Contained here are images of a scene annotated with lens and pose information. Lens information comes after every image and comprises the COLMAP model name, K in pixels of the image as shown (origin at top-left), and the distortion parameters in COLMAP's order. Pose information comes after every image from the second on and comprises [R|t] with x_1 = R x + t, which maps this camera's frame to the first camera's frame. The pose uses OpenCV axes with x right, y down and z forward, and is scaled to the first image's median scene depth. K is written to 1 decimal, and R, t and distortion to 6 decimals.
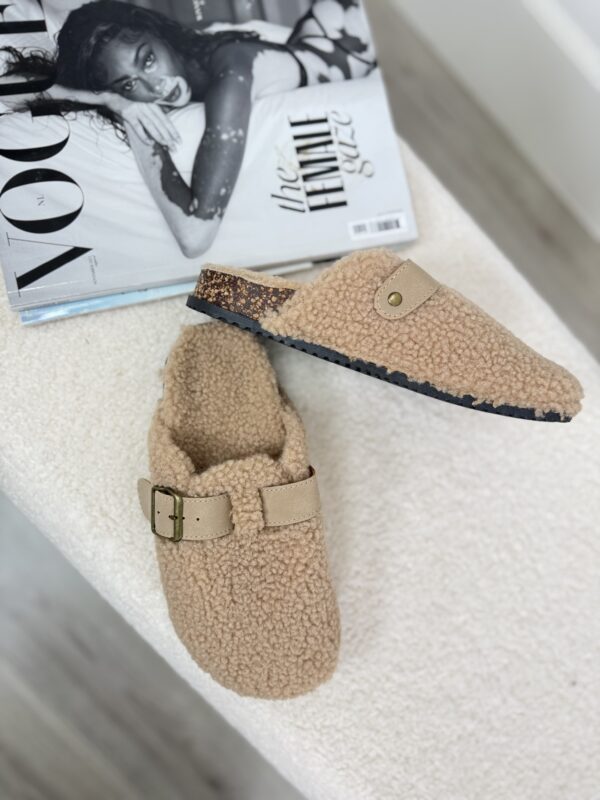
lens RADIAL K [[557.1, 0, 300.0], [0, 557.1, 400.0], [0, 0, 1]] dist [-0.025845, -0.000633]
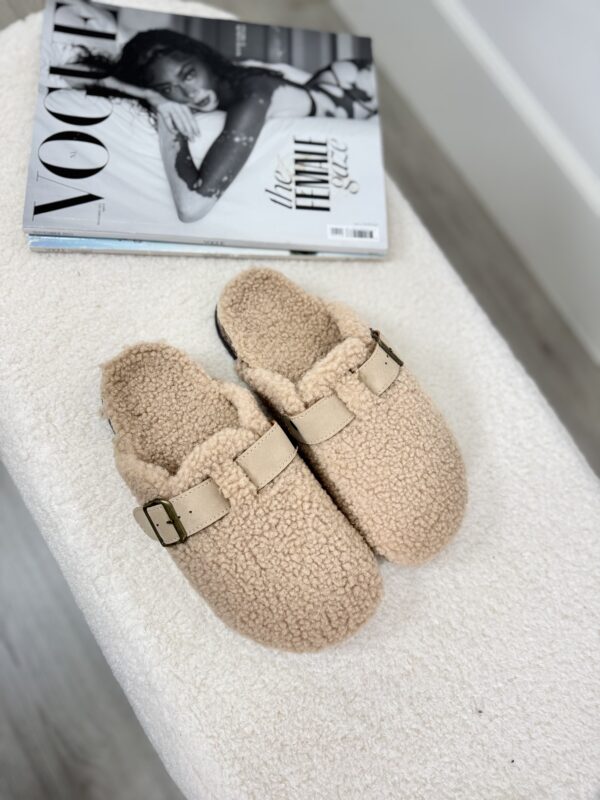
lens RADIAL K [[557.1, 0, 300.0], [0, 557.1, 400.0], [0, 0, 1]] dist [-0.025845, -0.000633]
pose [[0.980658, 0.183101, -0.069165, 0.182450], [-0.193724, 0.958437, -0.209450, 0.286506], [0.027940, 0.218798, 0.975370, -0.037959]]
